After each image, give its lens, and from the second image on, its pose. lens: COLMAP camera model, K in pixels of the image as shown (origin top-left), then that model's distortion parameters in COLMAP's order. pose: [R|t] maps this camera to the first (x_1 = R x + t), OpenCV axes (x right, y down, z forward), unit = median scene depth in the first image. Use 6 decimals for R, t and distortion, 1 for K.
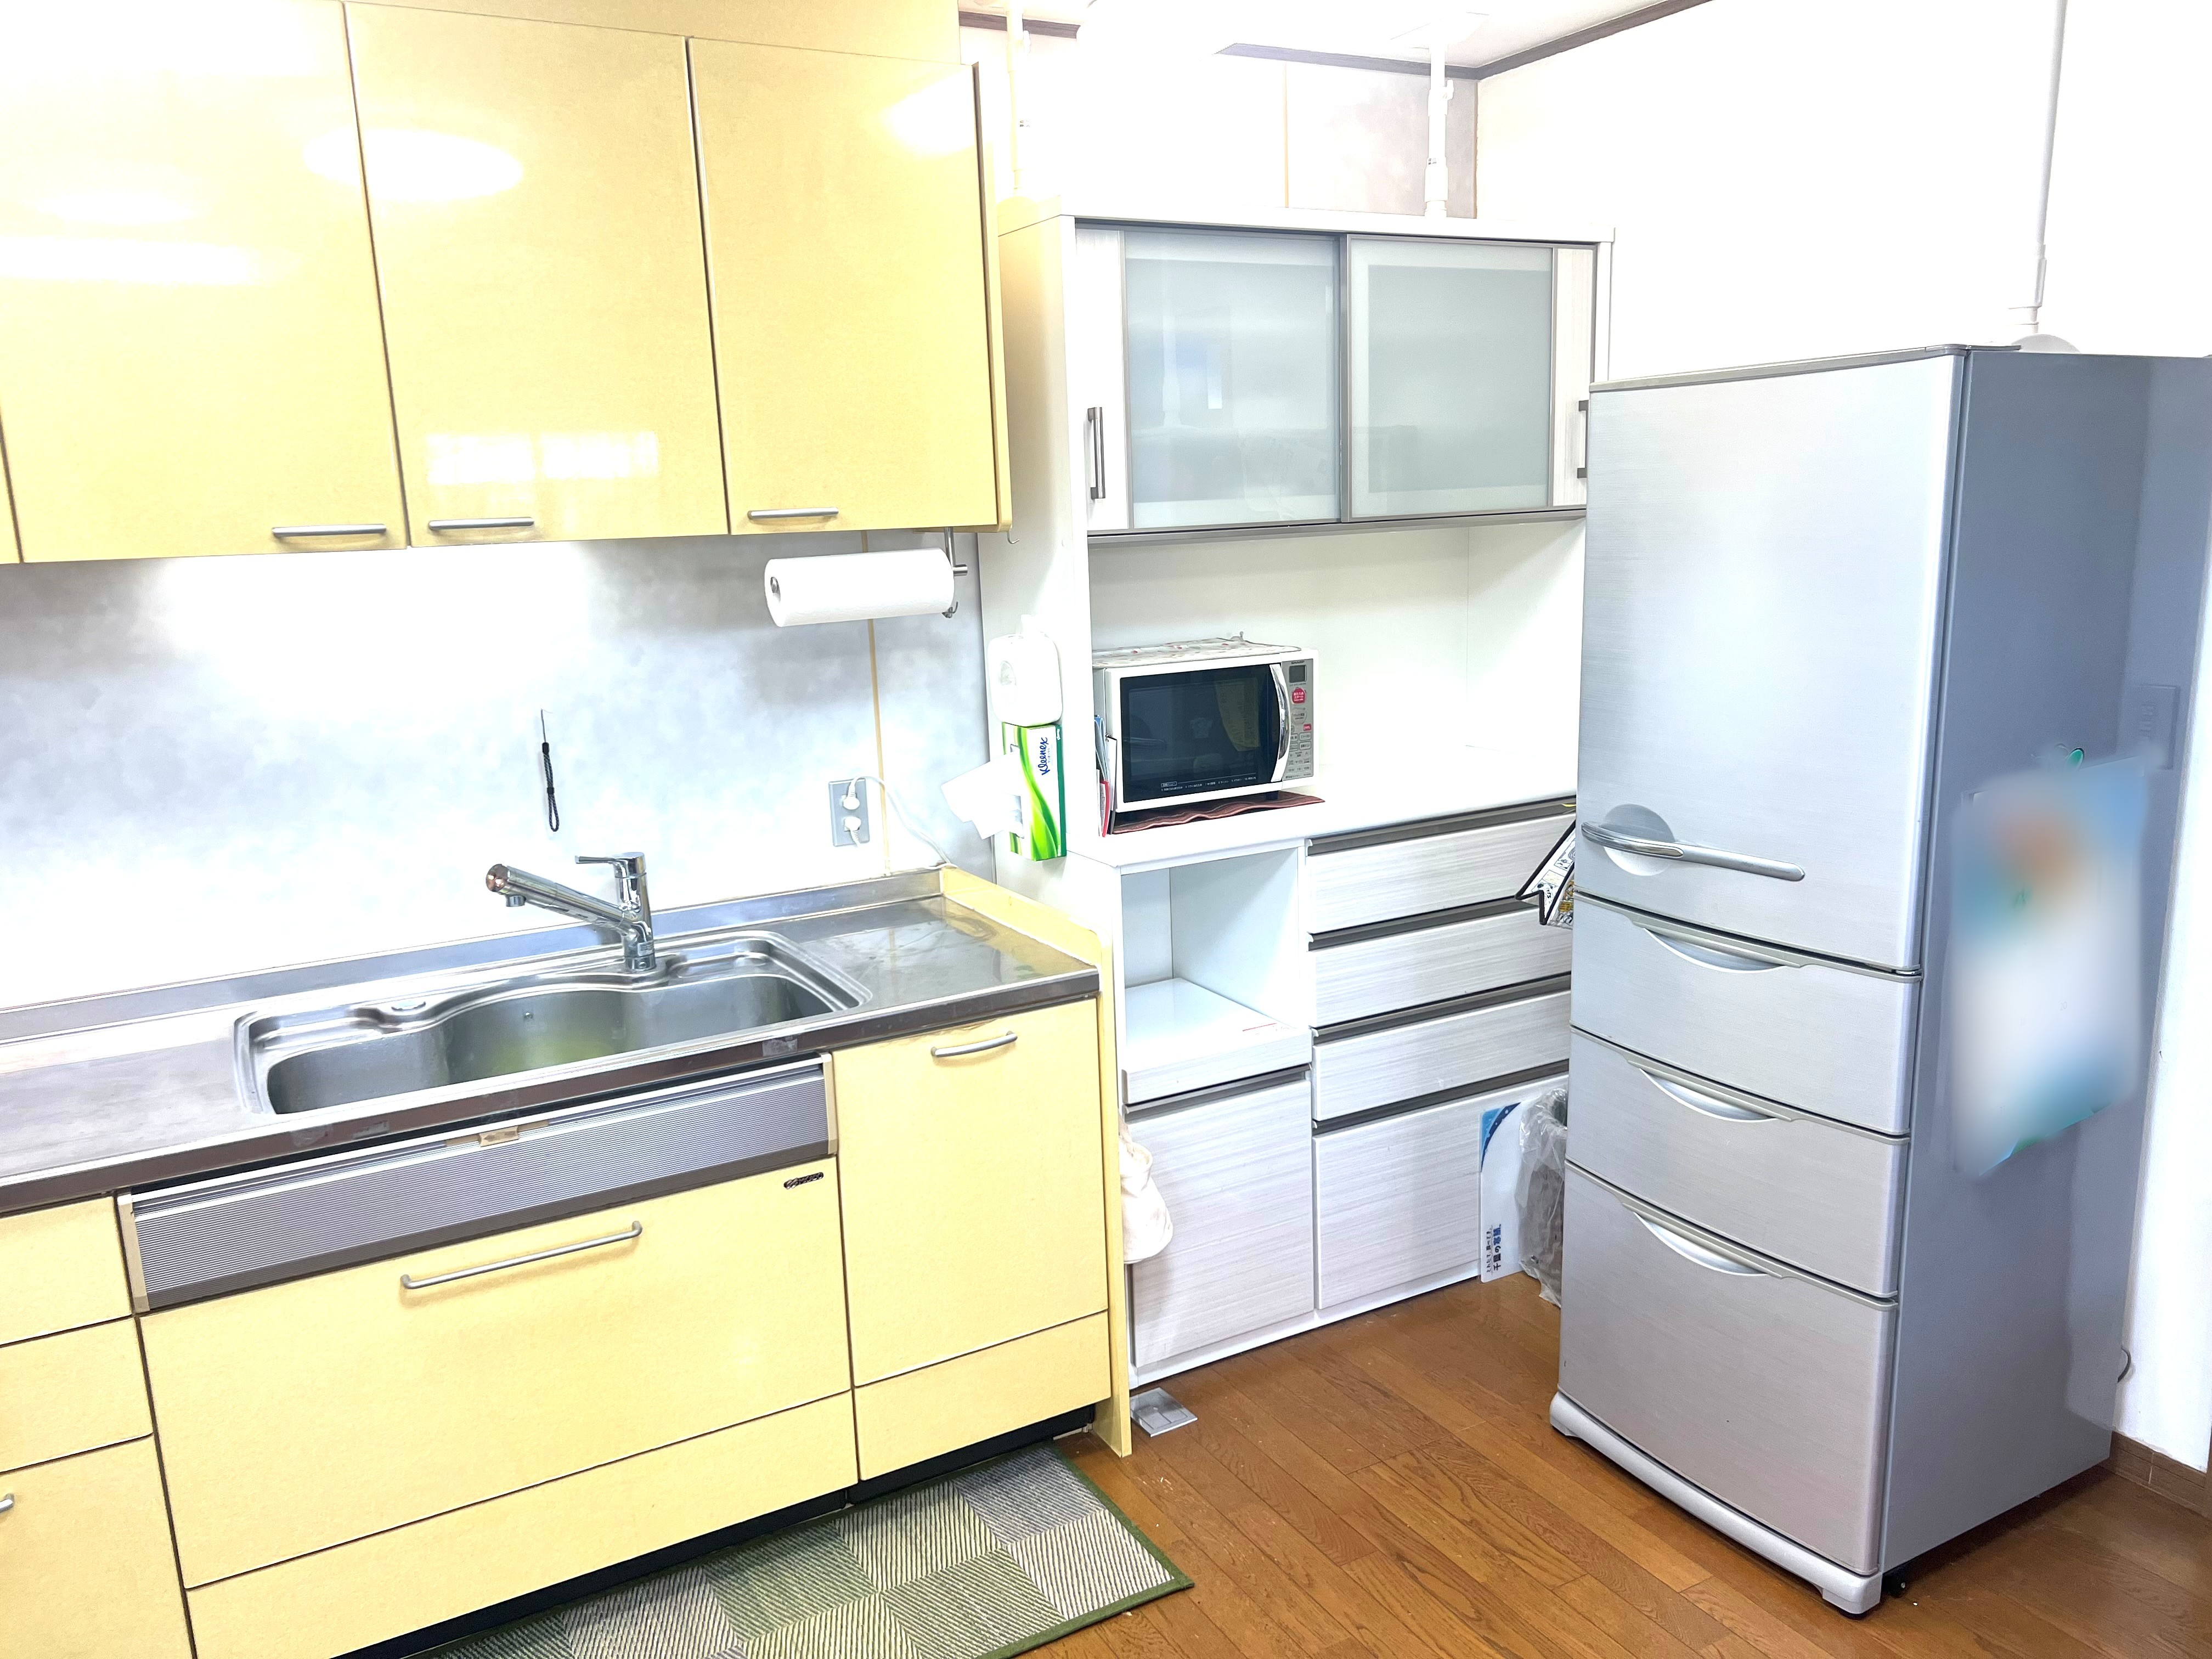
lens RADIAL K [[1667.1, 0, 1109.4], [0, 1667.1, 849.2], [0, 0, 1]] dist [0.081391, -0.127176]
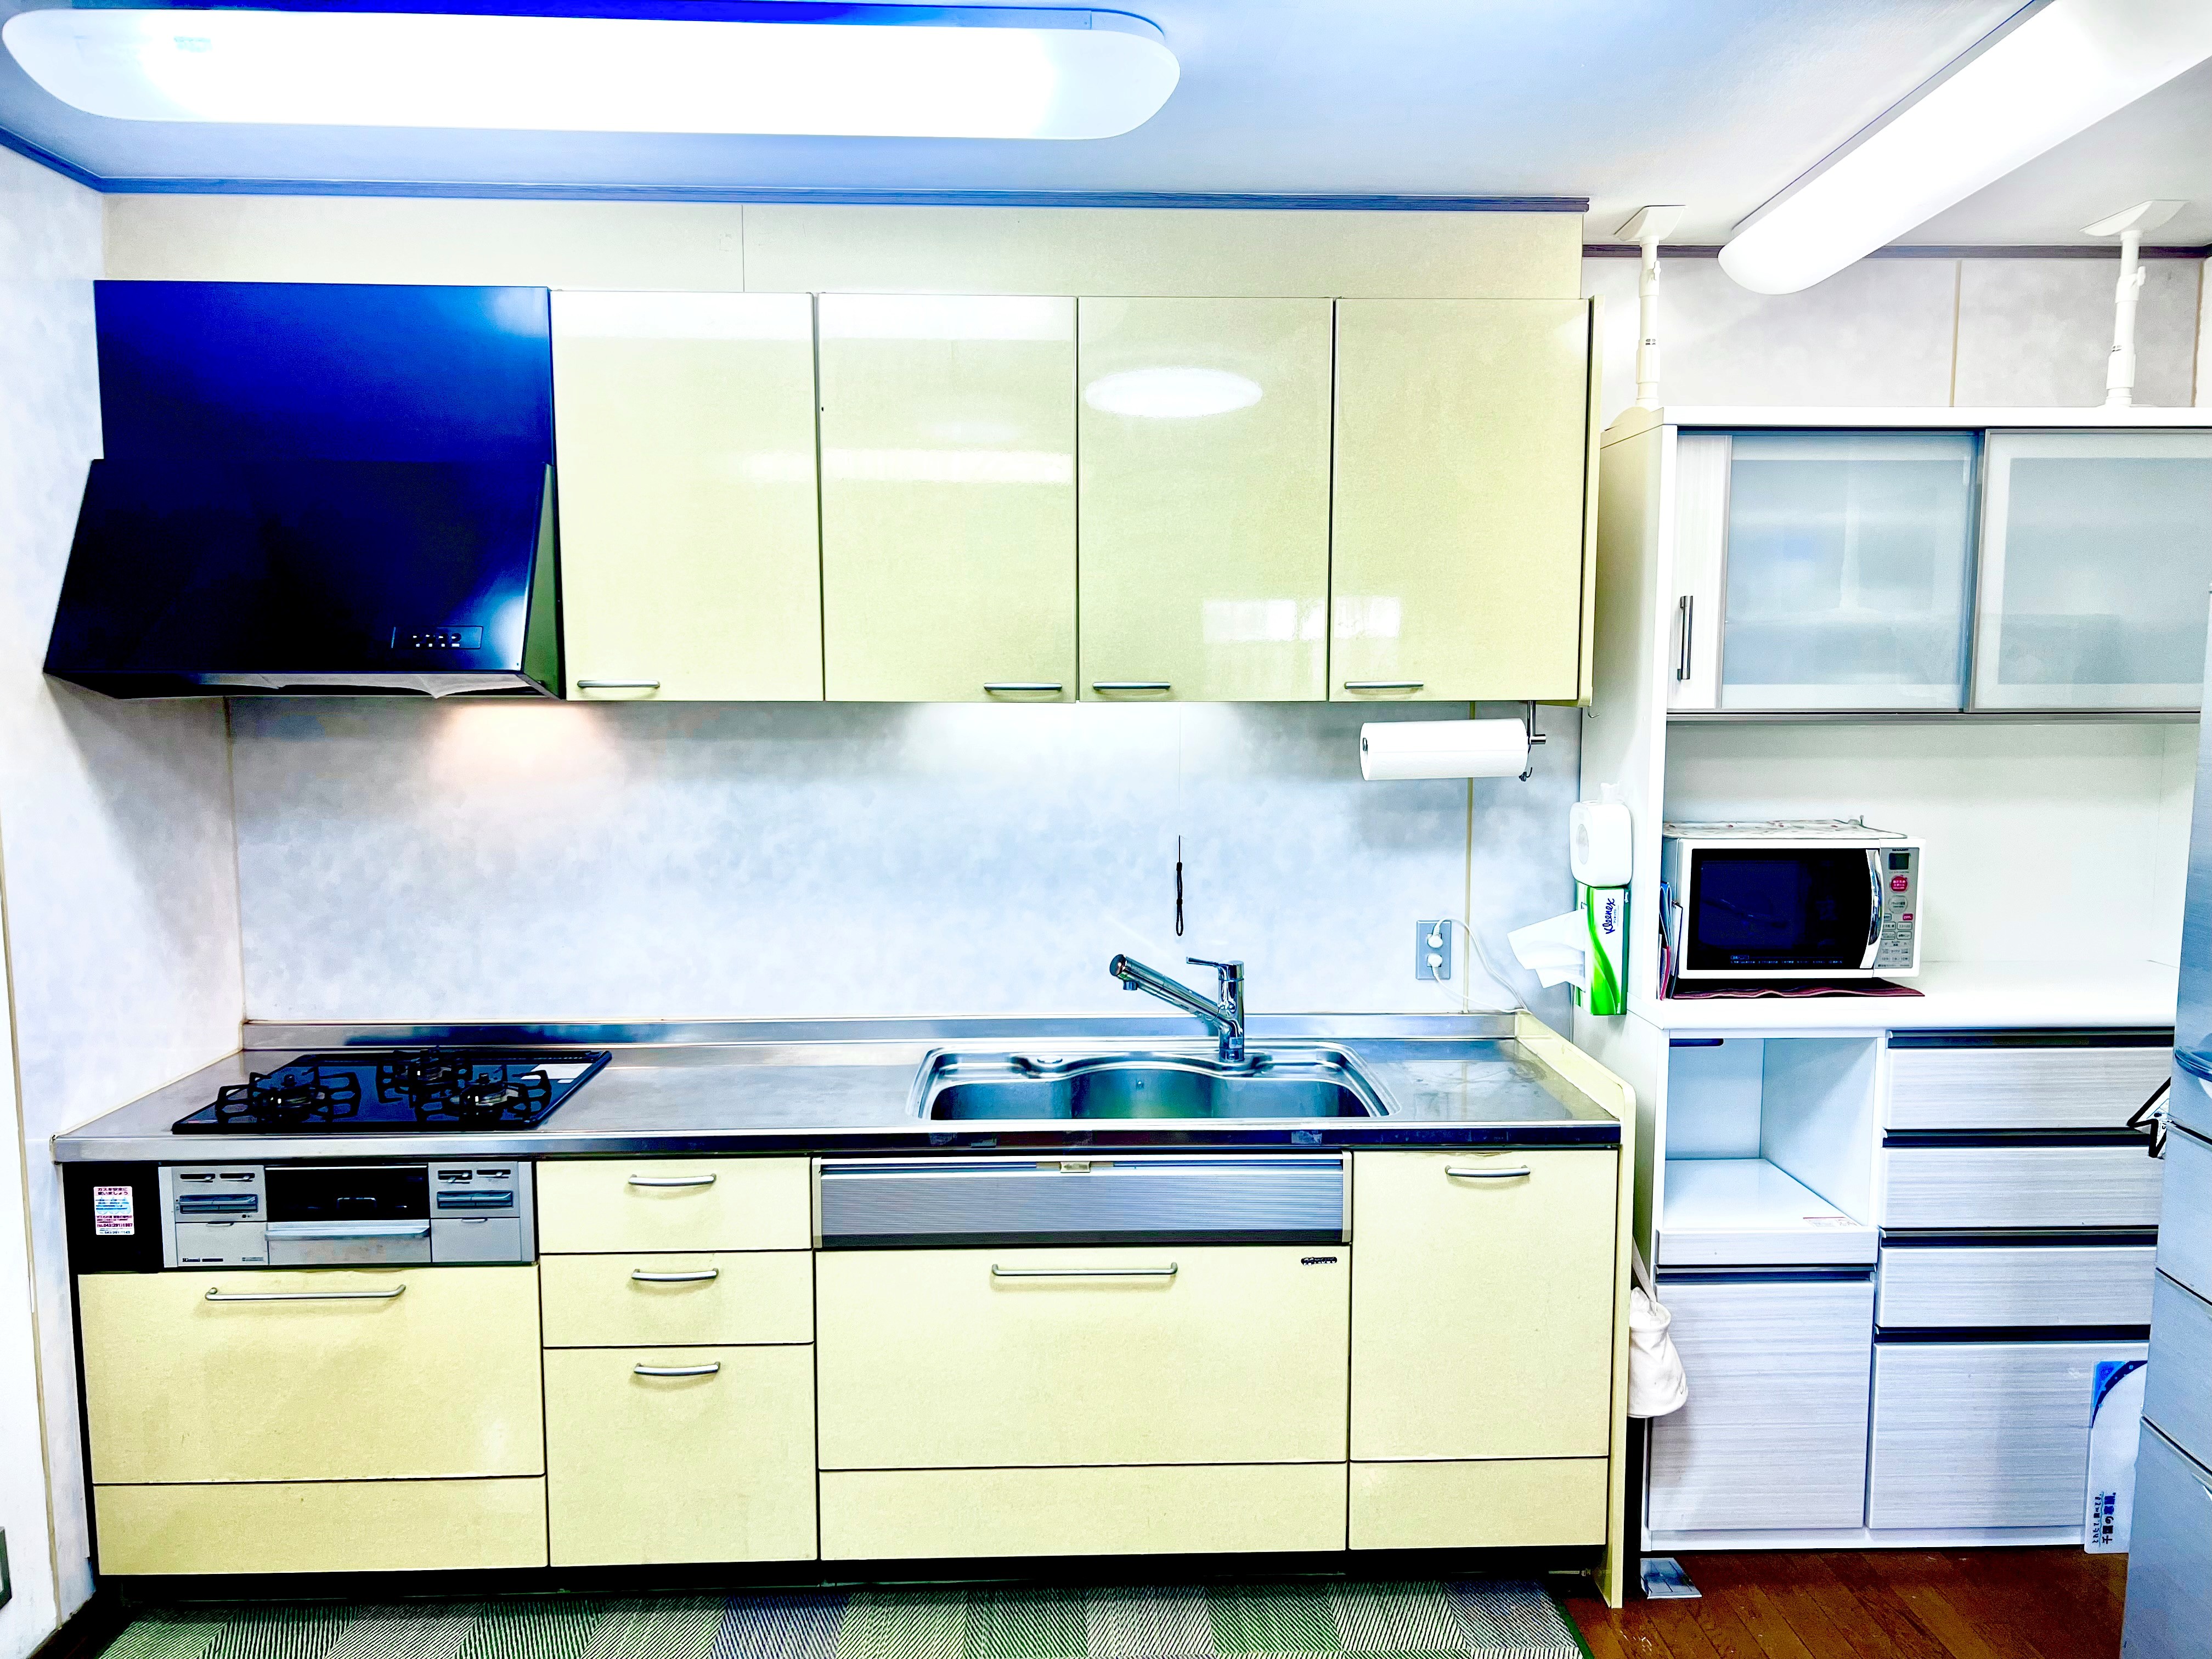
lens RADIAL K [[1671.4, 0, 1100.4], [0, 1671.4, 854.6], [0, 0, 1]] dist [0.077087, -0.097753]
pose [[0.885131, 0.086772, -0.457181, 0.161544], [-0.126237, 0.990394, -0.056429, 0.006300], [0.447893, 0.107660, 0.887582, -0.097446]]
